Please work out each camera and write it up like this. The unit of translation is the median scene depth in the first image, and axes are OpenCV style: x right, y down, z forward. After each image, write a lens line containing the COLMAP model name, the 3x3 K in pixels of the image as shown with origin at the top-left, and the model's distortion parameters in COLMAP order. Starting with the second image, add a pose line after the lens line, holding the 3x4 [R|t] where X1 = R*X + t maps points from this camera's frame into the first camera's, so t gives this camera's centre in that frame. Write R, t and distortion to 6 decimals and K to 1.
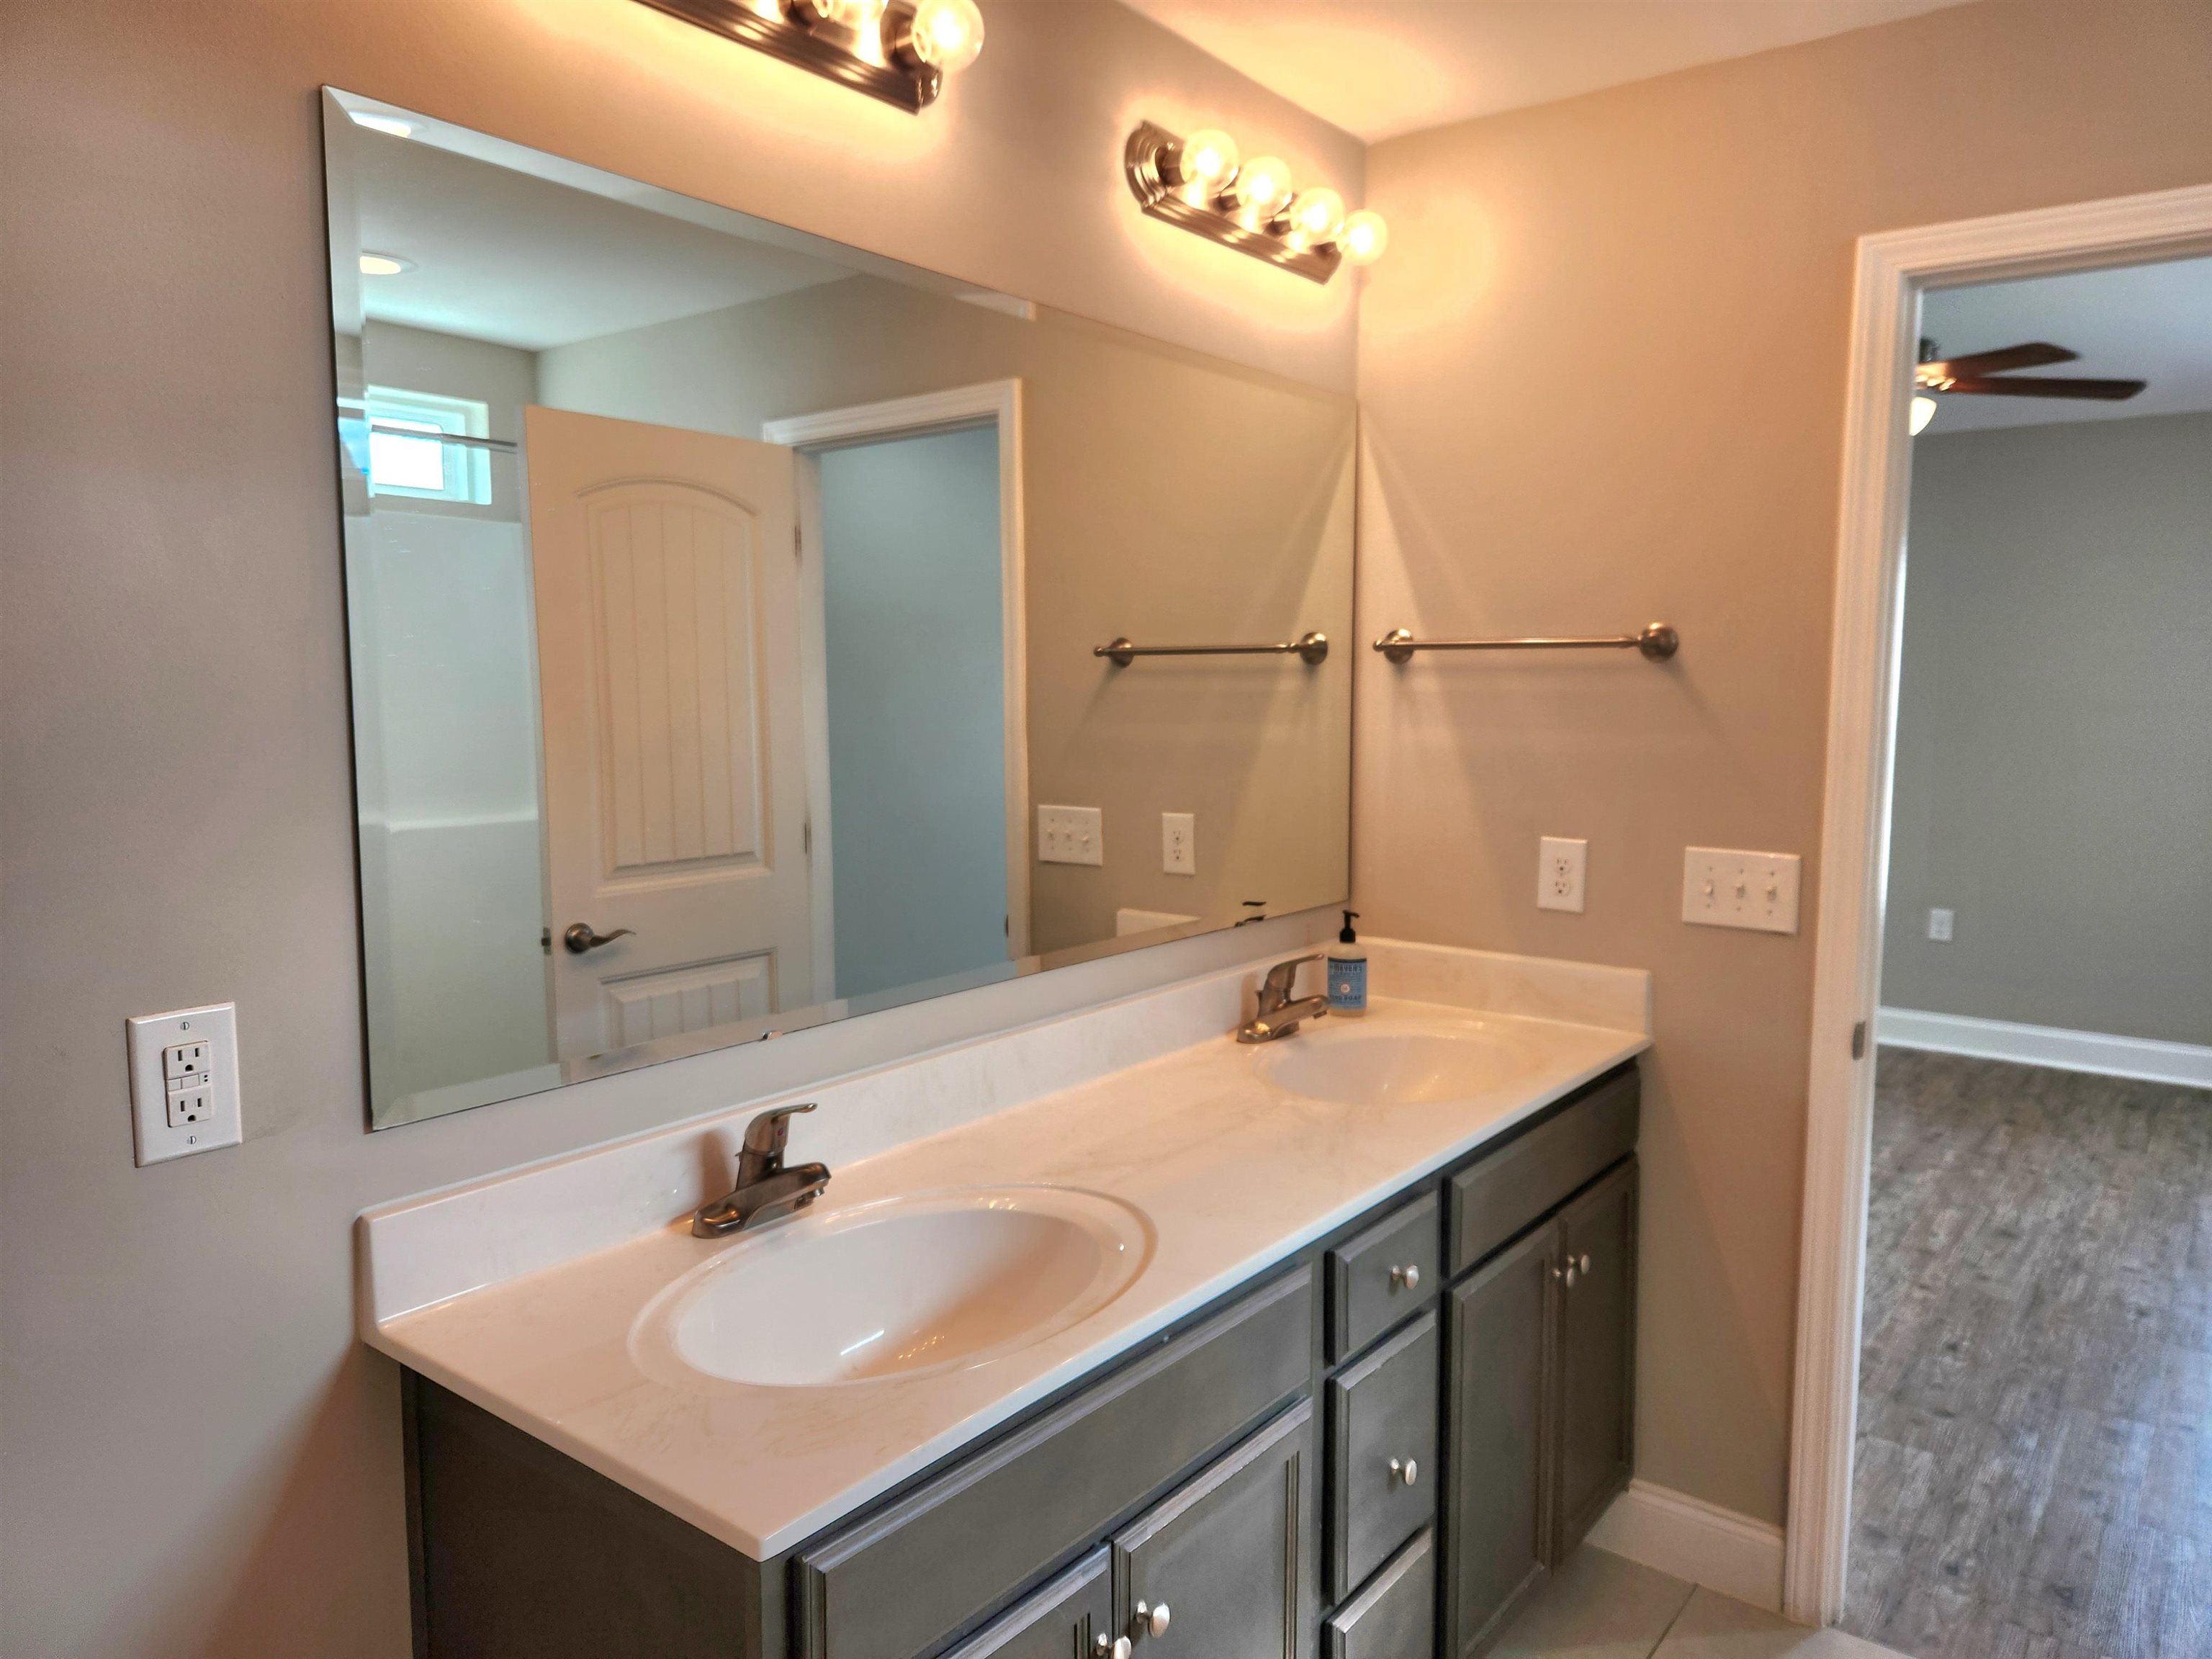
lens RADIAL K [[1490.7, 0, 1105.4], [0, 1490.7, 831.8], [0, 0, 1]] dist [0.014017, -0.007270]
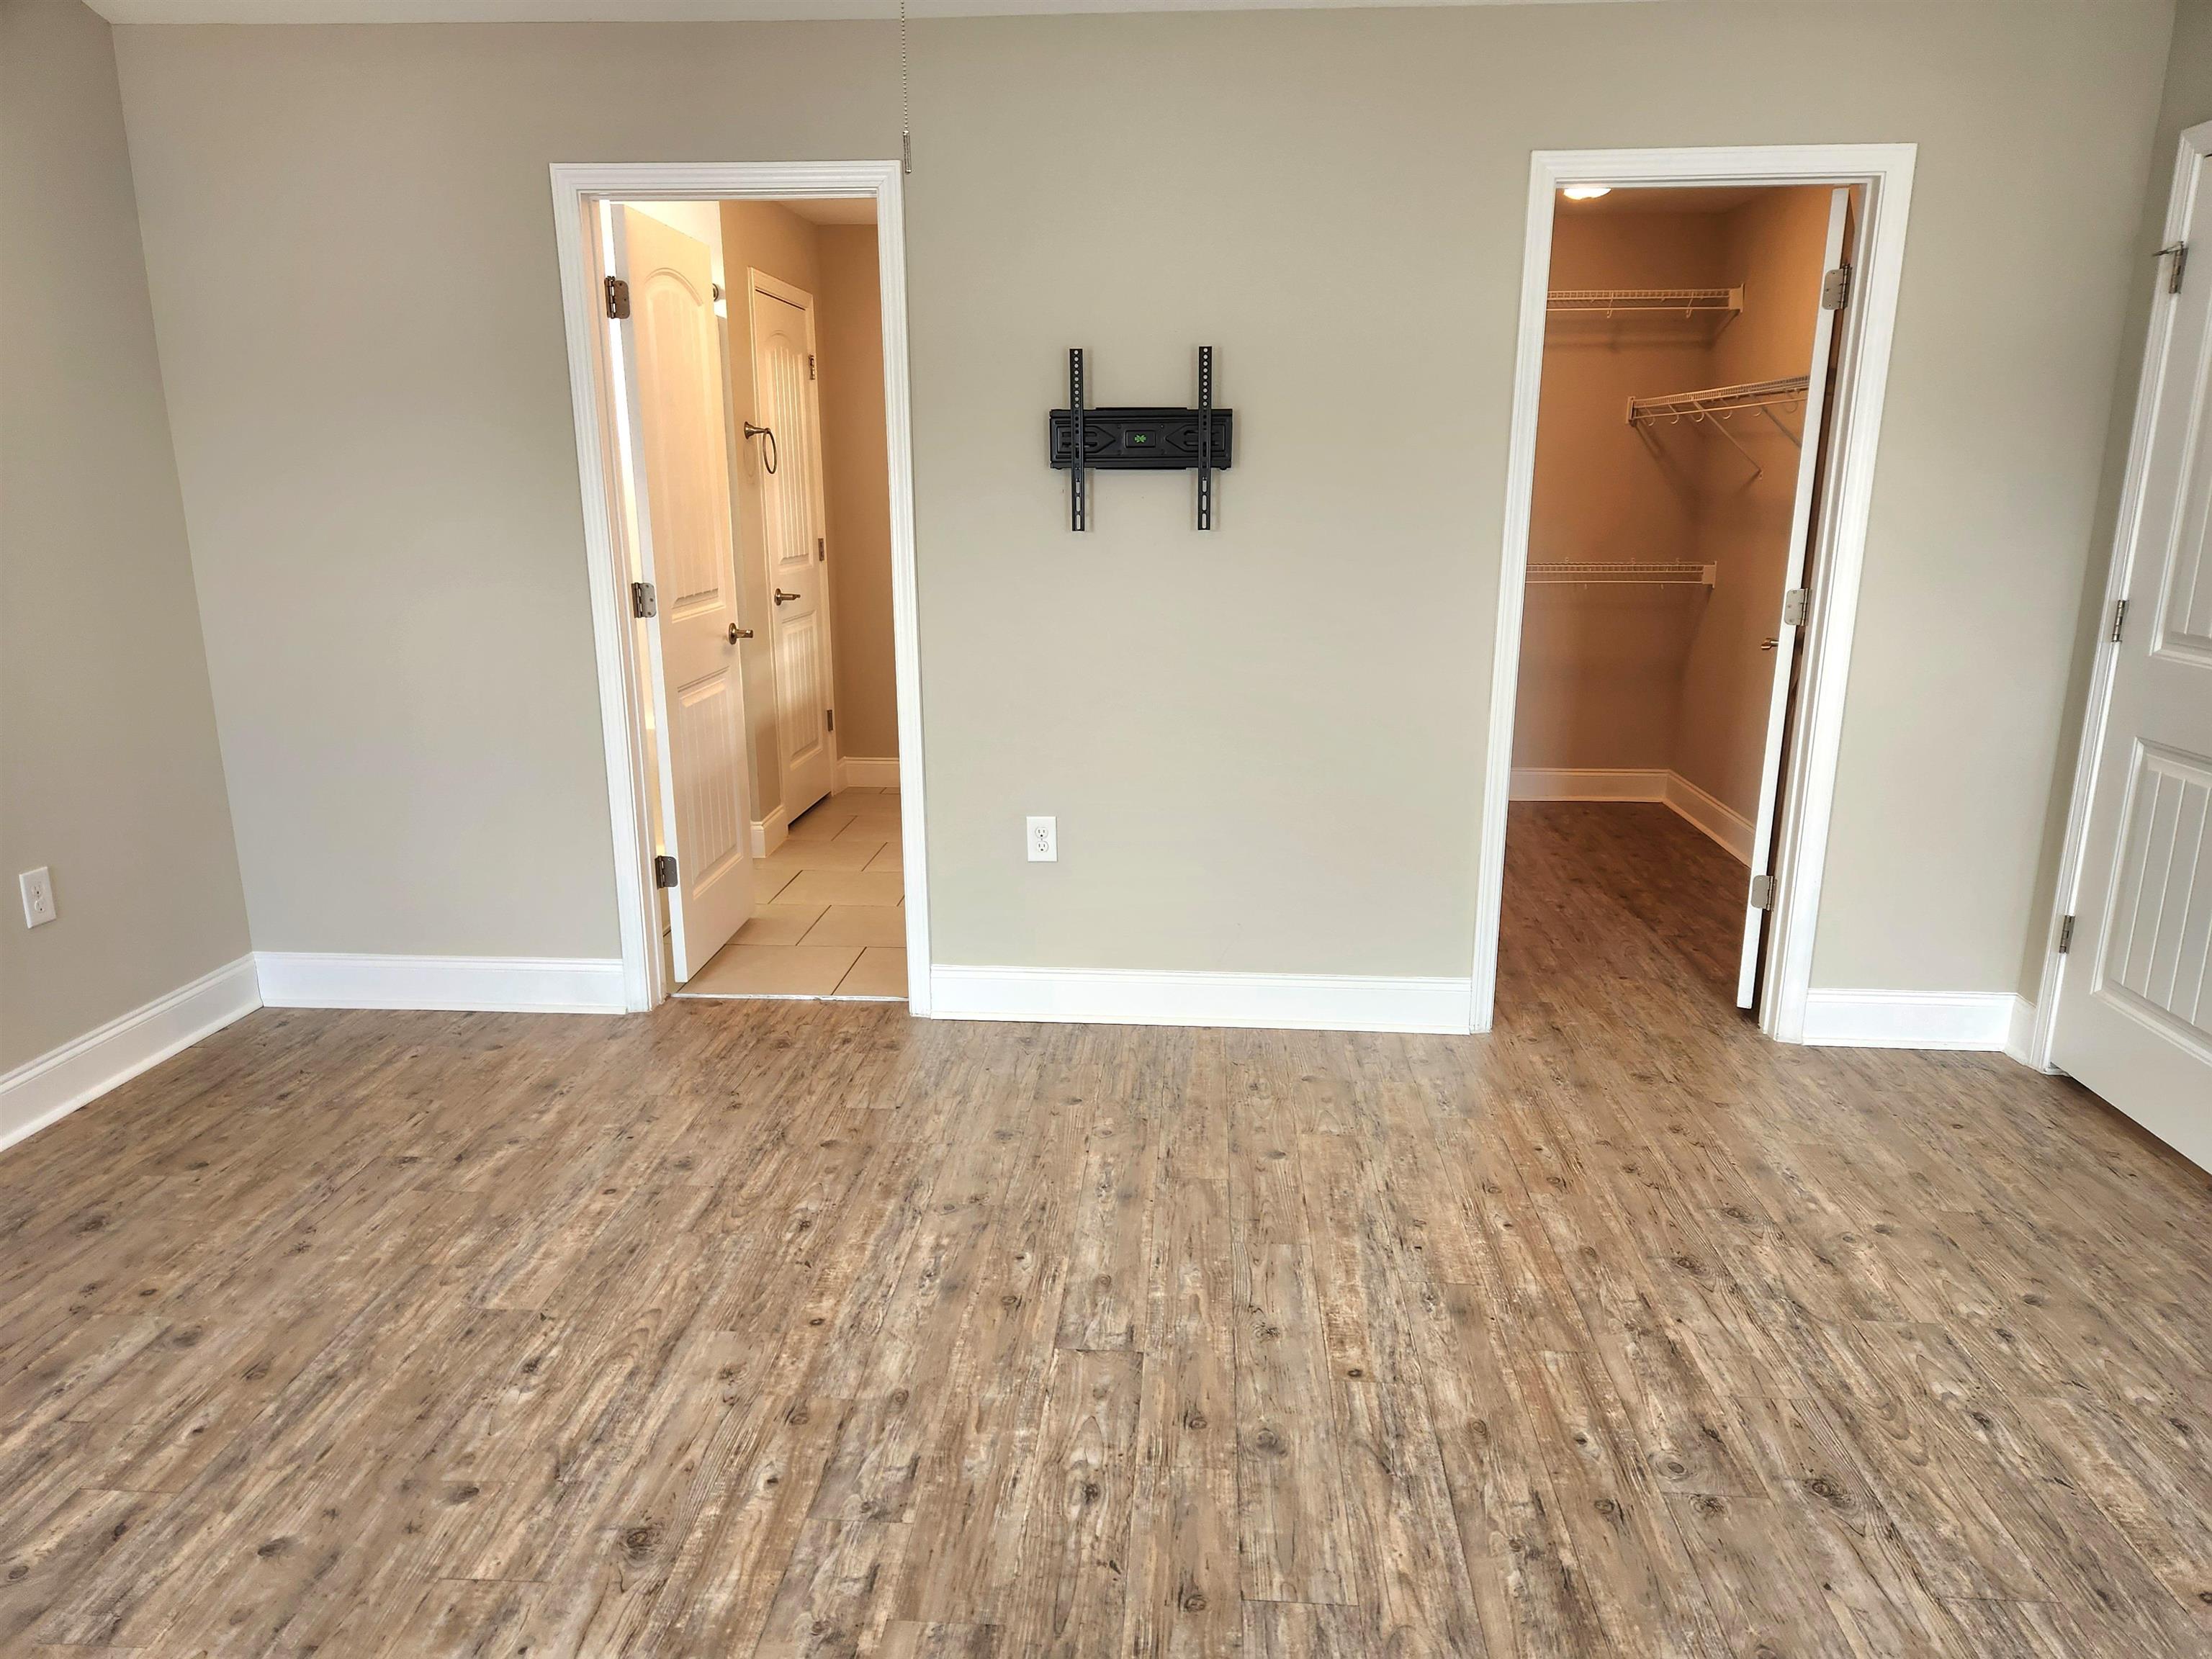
lens RADIAL K [[1490.7, 0, 1105.0], [0, 1490.7, 834.4], [0, 0, 1]] dist [0.014017, -0.007270]
pose [[-0.828558, 0.139286, -0.542302, 0.792740], [-0.049667, 0.946461, 0.318974, -0.143978], [0.557696, 0.291223, -0.777280, 1.573475]]
